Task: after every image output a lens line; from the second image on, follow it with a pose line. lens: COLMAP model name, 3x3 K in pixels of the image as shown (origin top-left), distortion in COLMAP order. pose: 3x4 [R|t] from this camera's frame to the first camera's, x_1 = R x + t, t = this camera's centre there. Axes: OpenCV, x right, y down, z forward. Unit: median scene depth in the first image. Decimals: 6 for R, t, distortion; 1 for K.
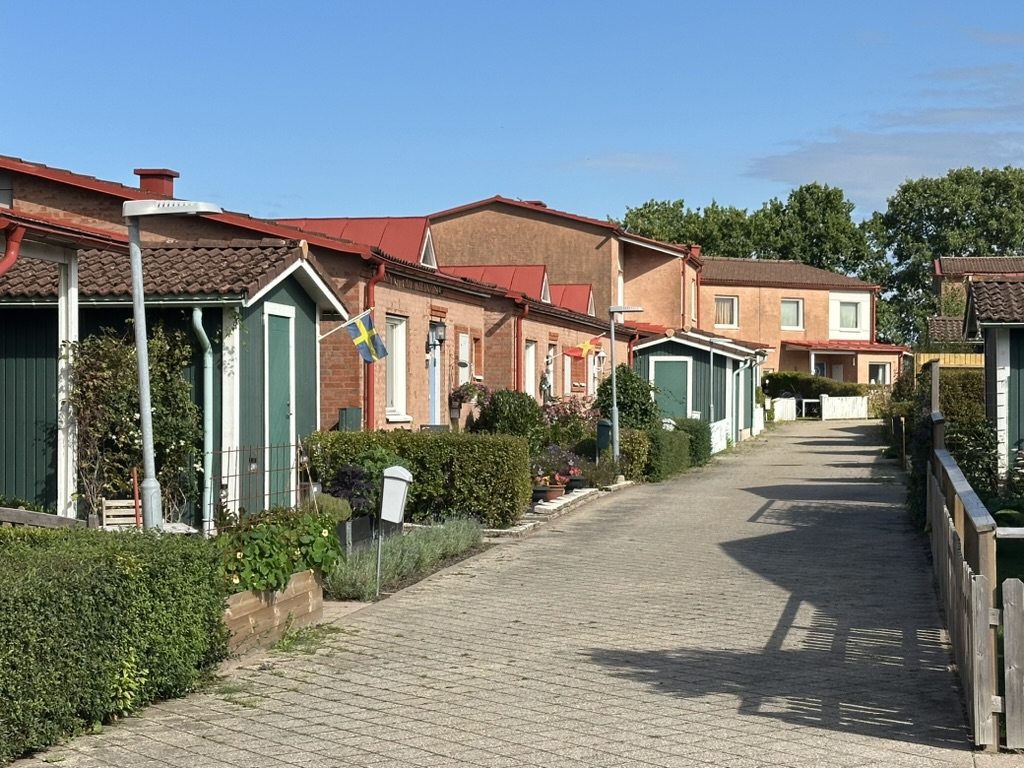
lens RADIAL K [[2042.2, 0, 512.0], [0, 2042.2, 384.0], [0, 0, 1]] dist [0.147340, 0.314469]
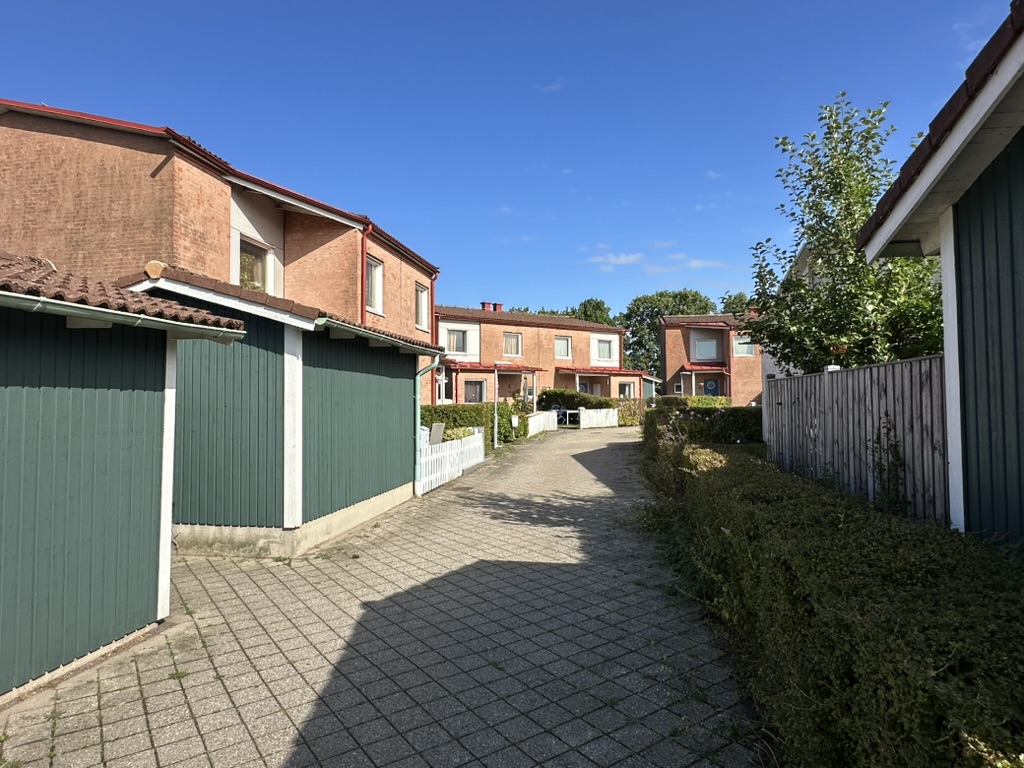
lens RADIAL K [[618.3, 0, 512.0], [0, 618.3, 384.0], [0, 0, 1]] dist [-0.004491, -0.000396]
pose [[0.999964, -0.008523, 0.000493, 0.102549], [0.008531, 0.999770, -0.019690, -0.001662], [-0.000325, 0.019694, 0.999806, 0.587470]]
